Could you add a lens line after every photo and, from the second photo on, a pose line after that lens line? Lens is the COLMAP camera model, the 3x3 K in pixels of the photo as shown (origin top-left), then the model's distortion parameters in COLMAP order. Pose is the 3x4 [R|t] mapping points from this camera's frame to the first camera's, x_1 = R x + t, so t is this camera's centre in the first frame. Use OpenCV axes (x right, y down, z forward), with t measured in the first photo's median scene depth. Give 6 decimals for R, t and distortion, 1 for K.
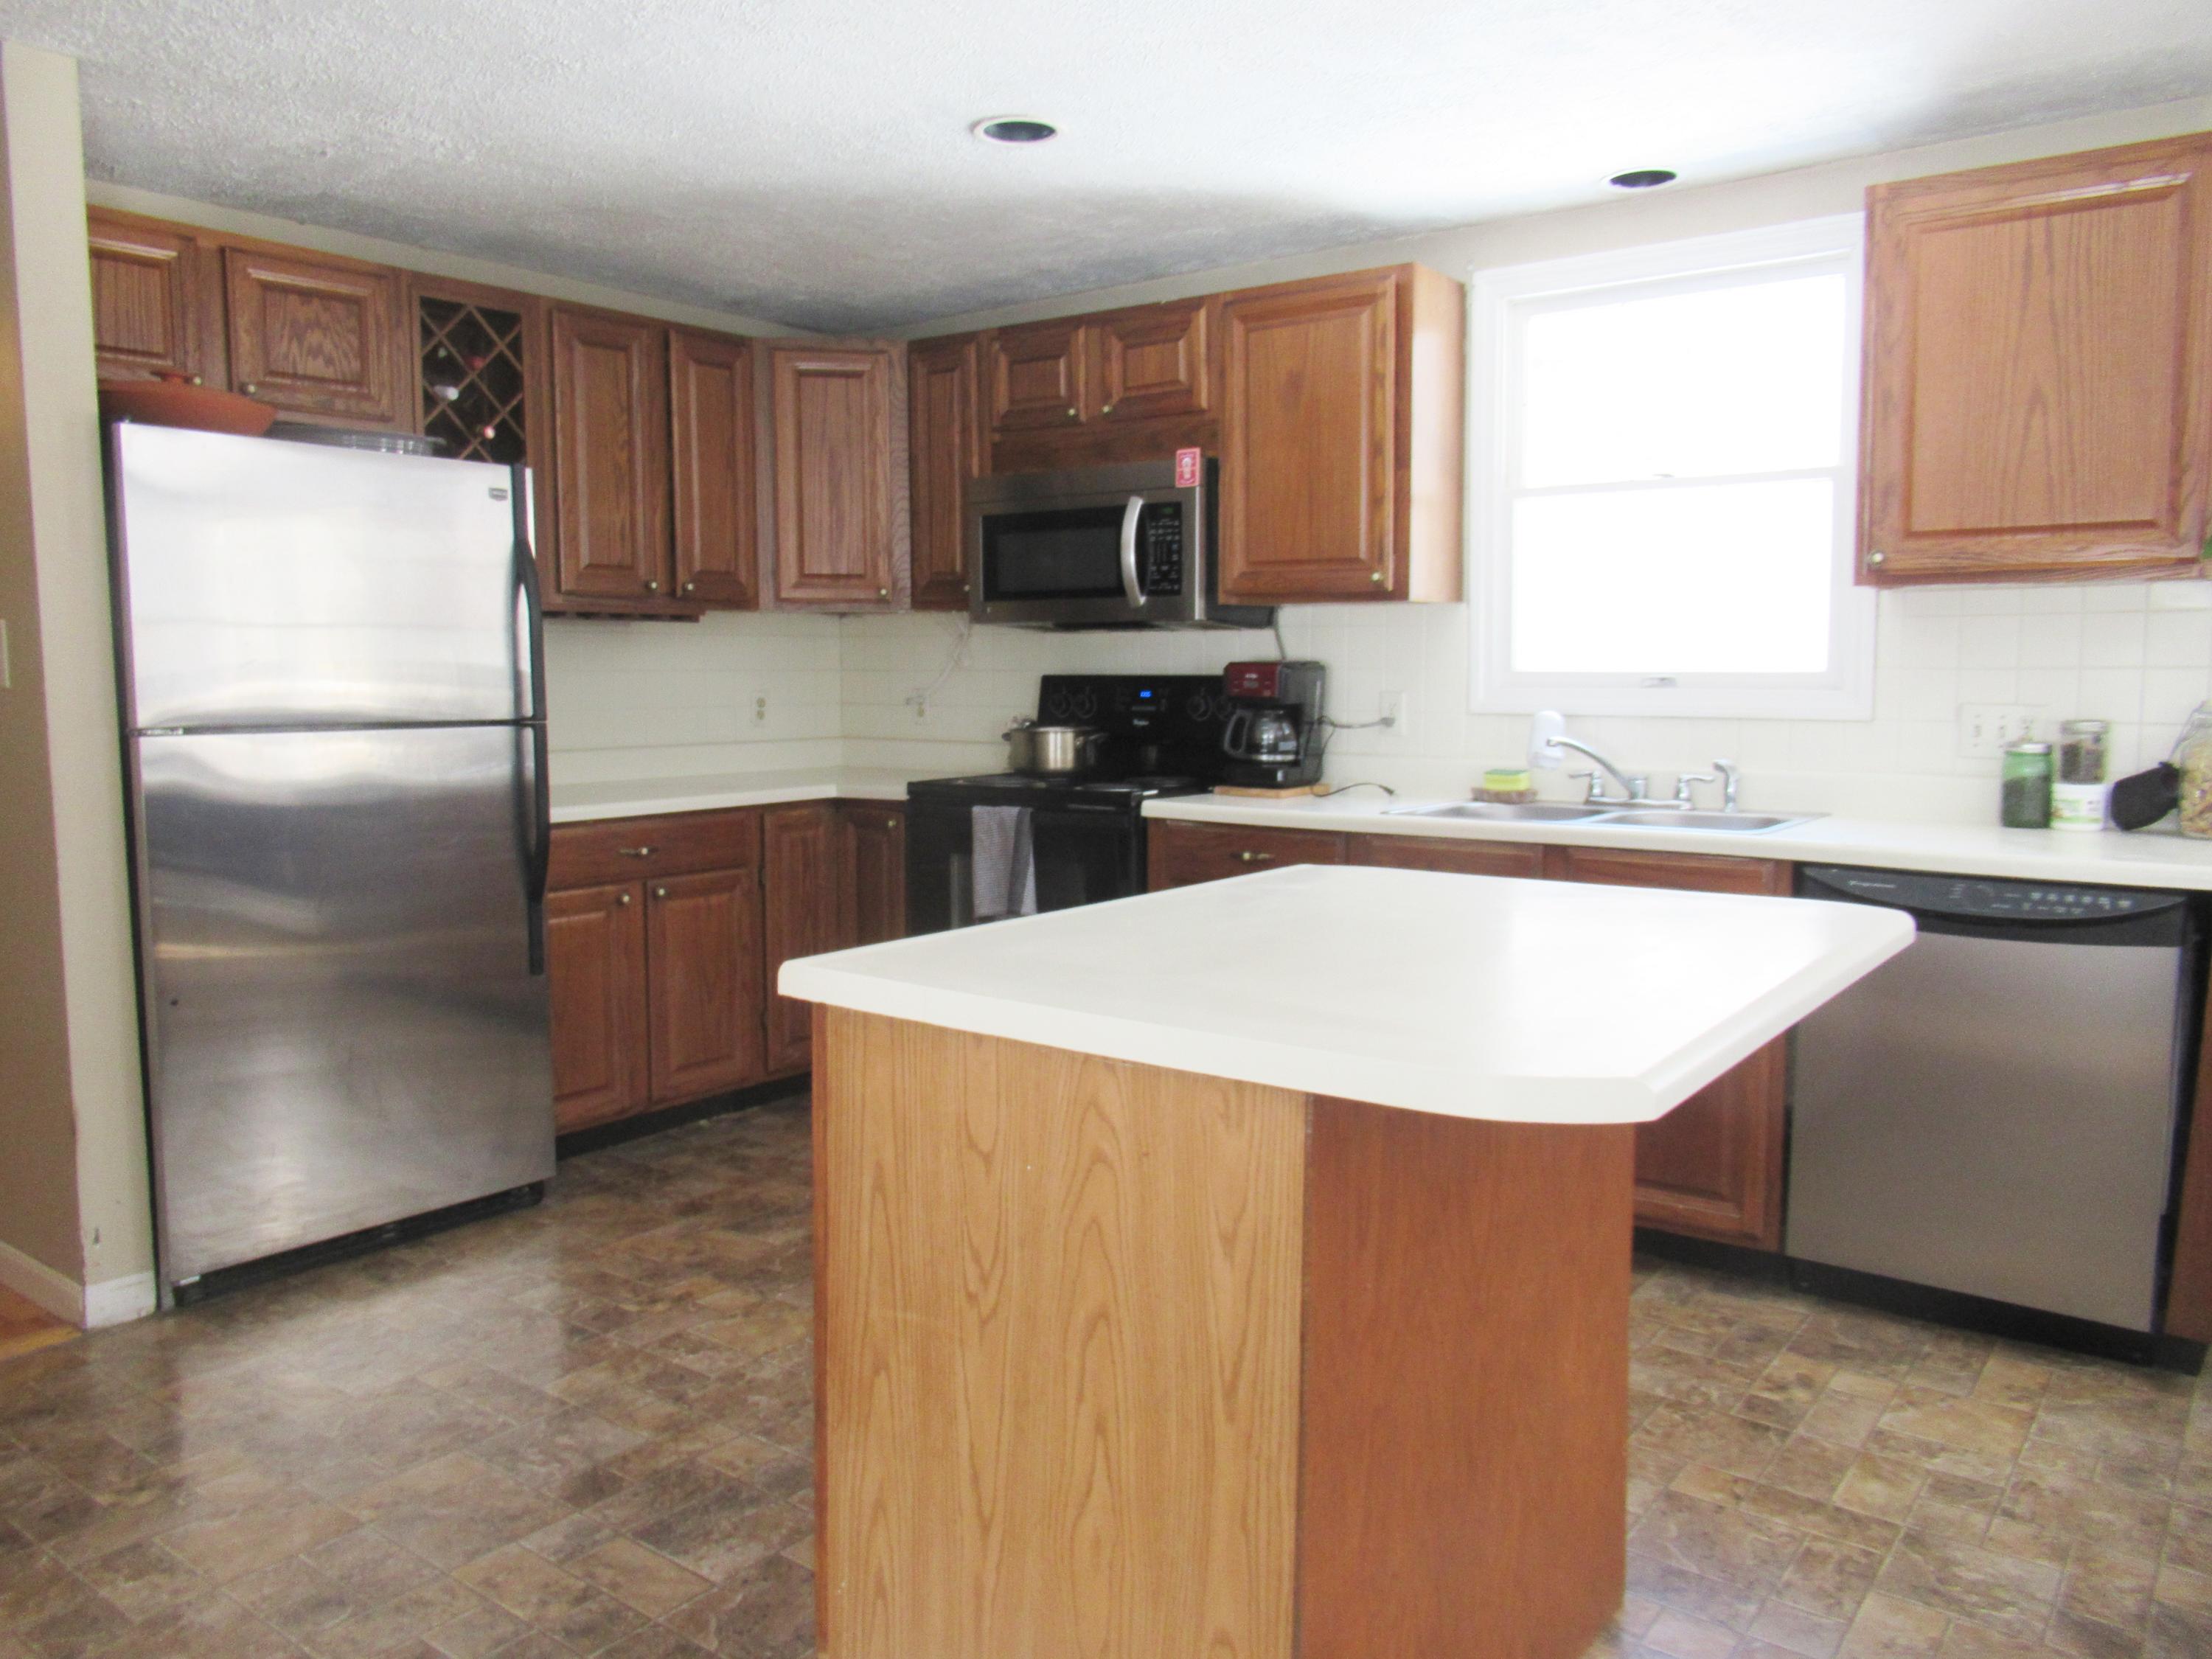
lens RADIAL K [[1633.2, 0, 1109.0], [0, 1633.2, 830.4], [0, 0, 1]] dist [-0.006194, -0.015649]
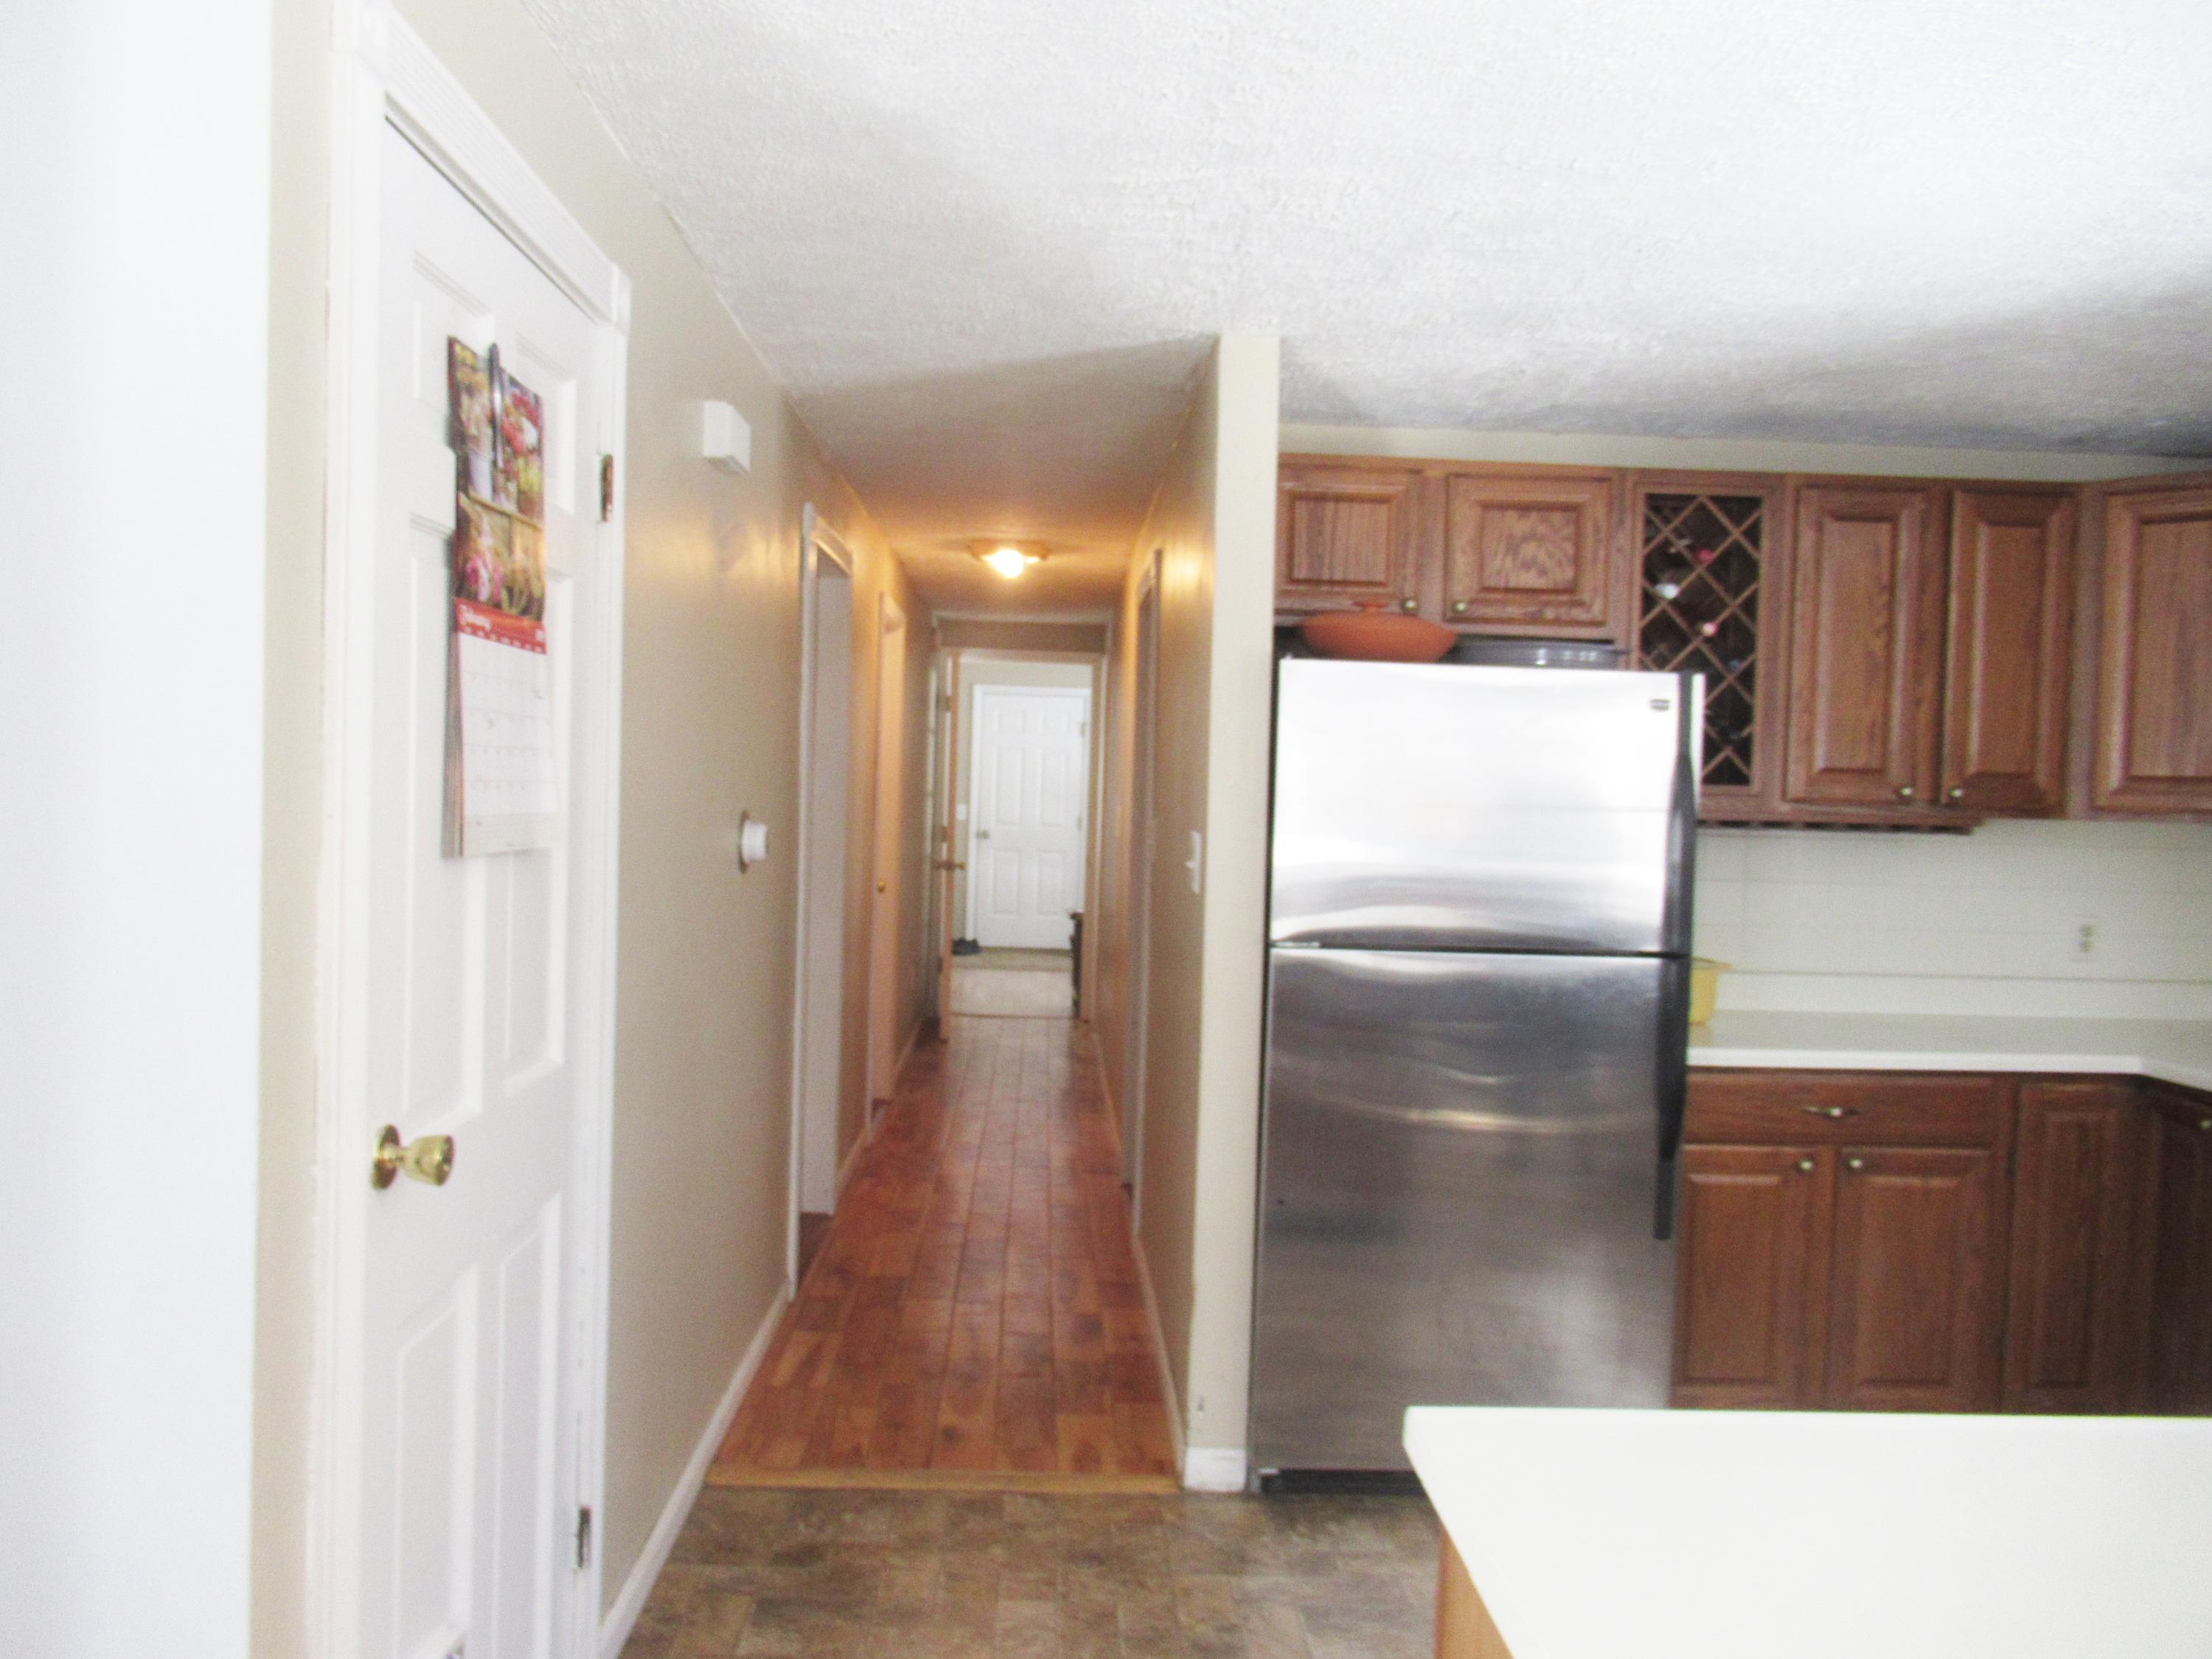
lens RADIAL K [[1633.2, 0, 1112.6], [0, 1633.2, 833.0], [0, 0, 1]] dist [-0.006194, -0.015649]
pose [[0.633424, 0.036755, -0.772931, 0.118742], [-0.104178, 0.993828, -0.038115, -0.057754], [0.766760, 0.104666, 0.633344, 0.165371]]
